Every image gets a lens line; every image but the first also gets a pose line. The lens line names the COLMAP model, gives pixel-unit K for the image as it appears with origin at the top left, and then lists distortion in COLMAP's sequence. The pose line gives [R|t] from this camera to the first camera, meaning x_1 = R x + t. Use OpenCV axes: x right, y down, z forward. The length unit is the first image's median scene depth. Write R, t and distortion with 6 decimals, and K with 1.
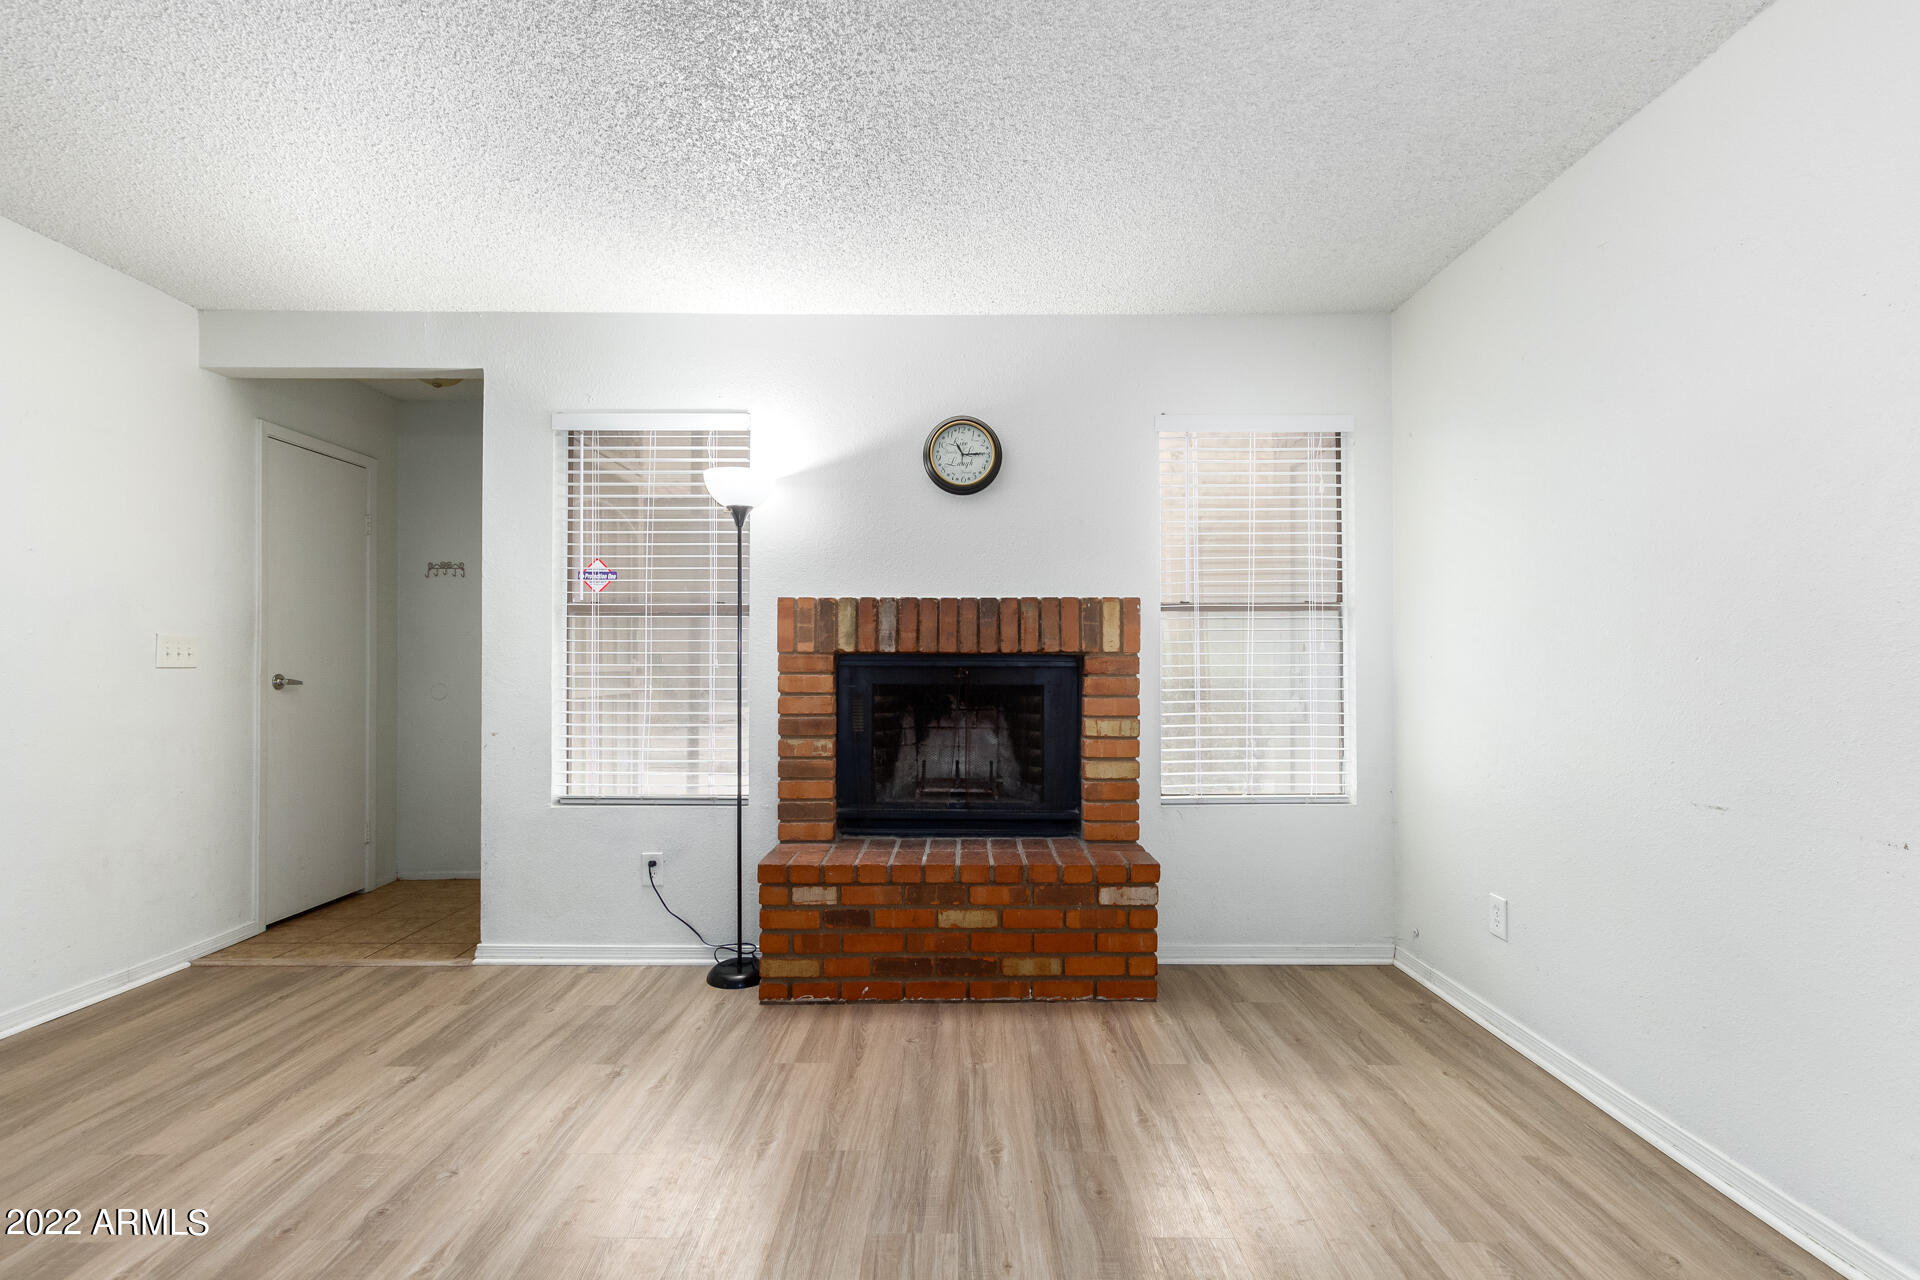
lens RADIAL K [[892.5, 0, 965.7], [0, 892.5, 649.6], [0, 0, 1]] dist [0.005838, -0.000924]
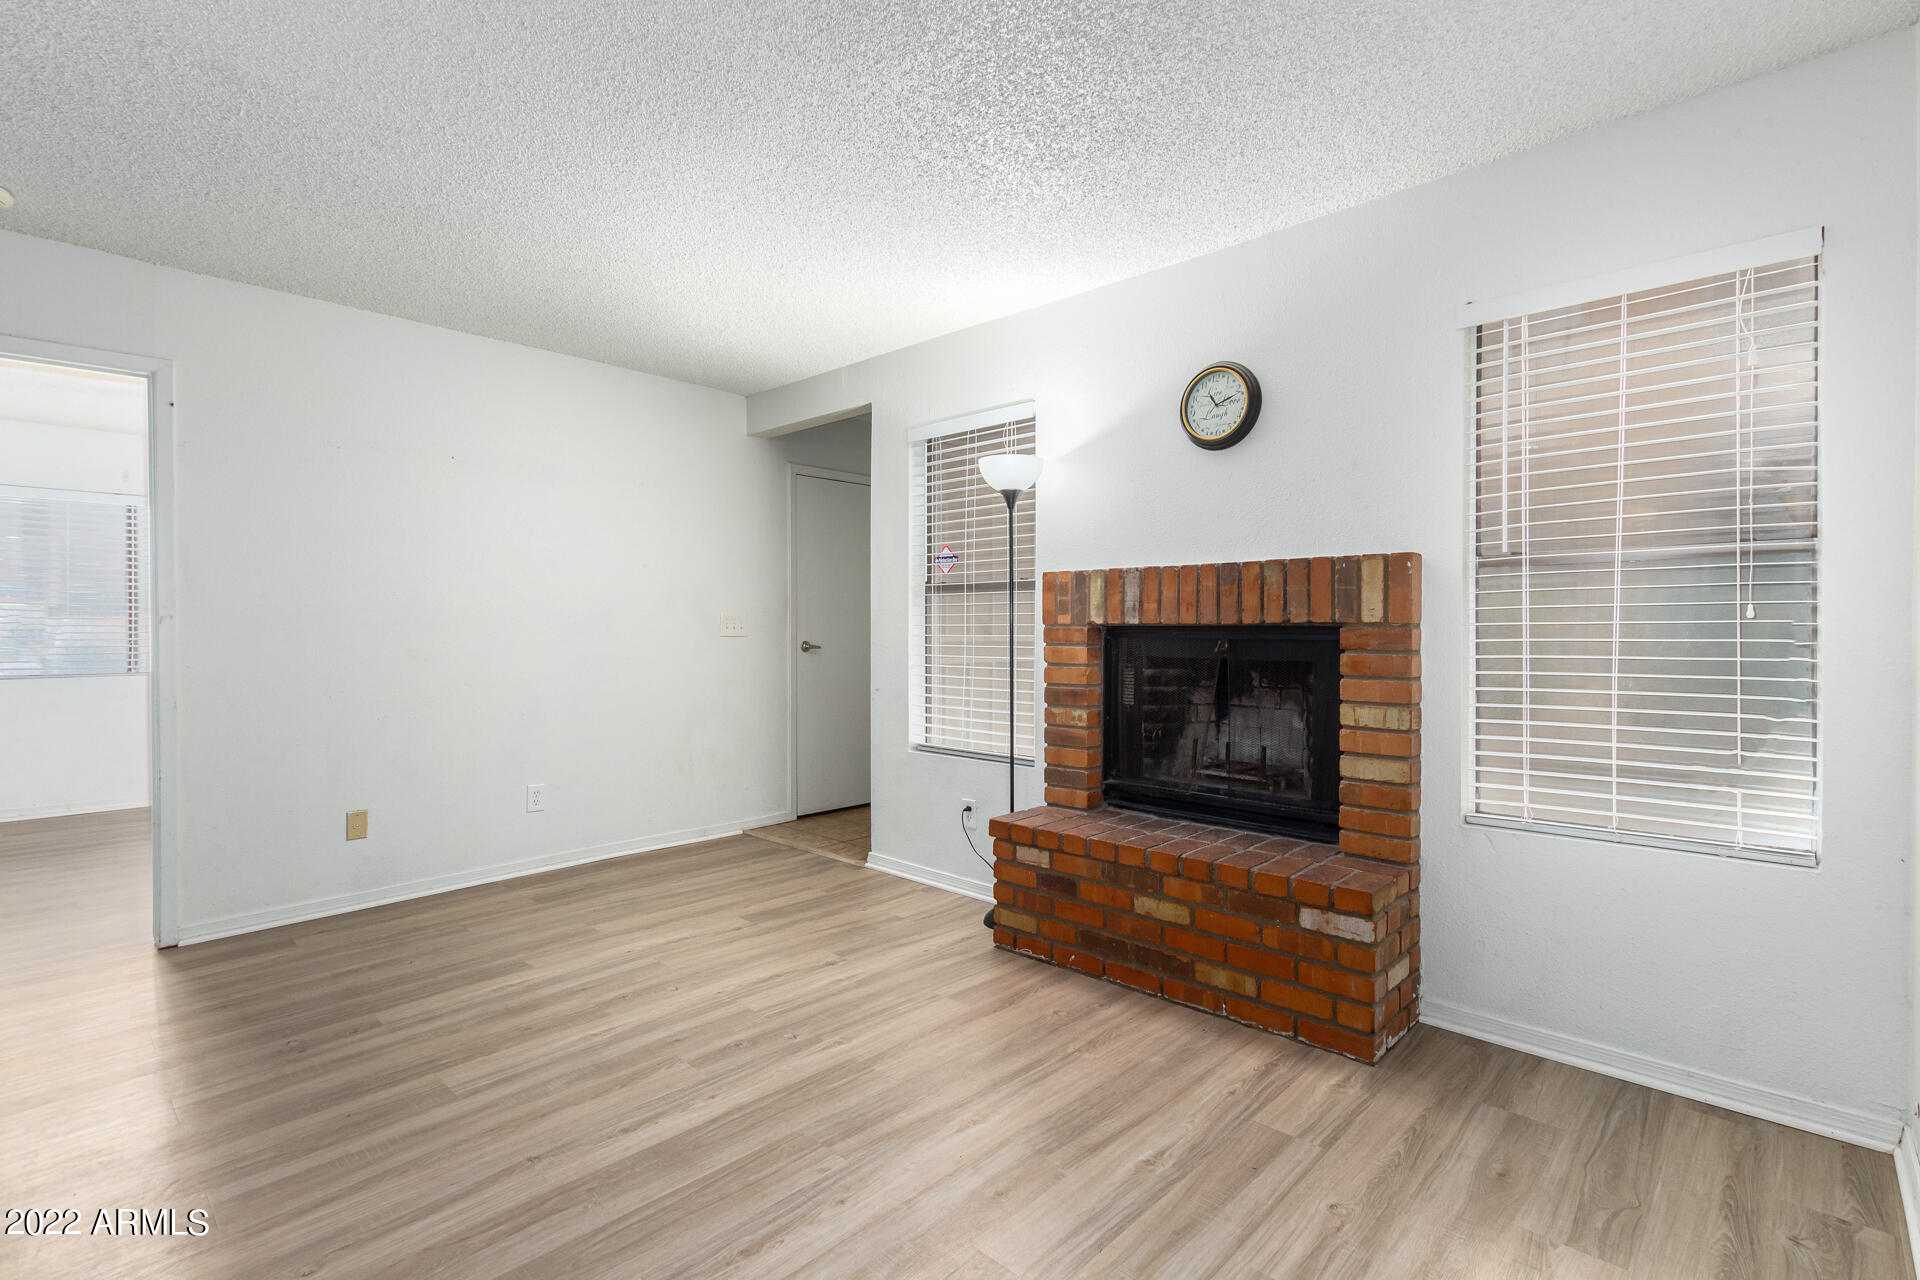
lens RADIAL K [[892.5, 0, 970.3], [0, 892.5, 634.7], [0, 0, 1]] dist [0.005838, -0.000924]
pose [[0.728138, 0.003606, -0.685421, 0.450026], [0.008860, 0.999853, 0.014672, -0.001188], [0.685373, -0.016756, 0.727999, 0.171699]]
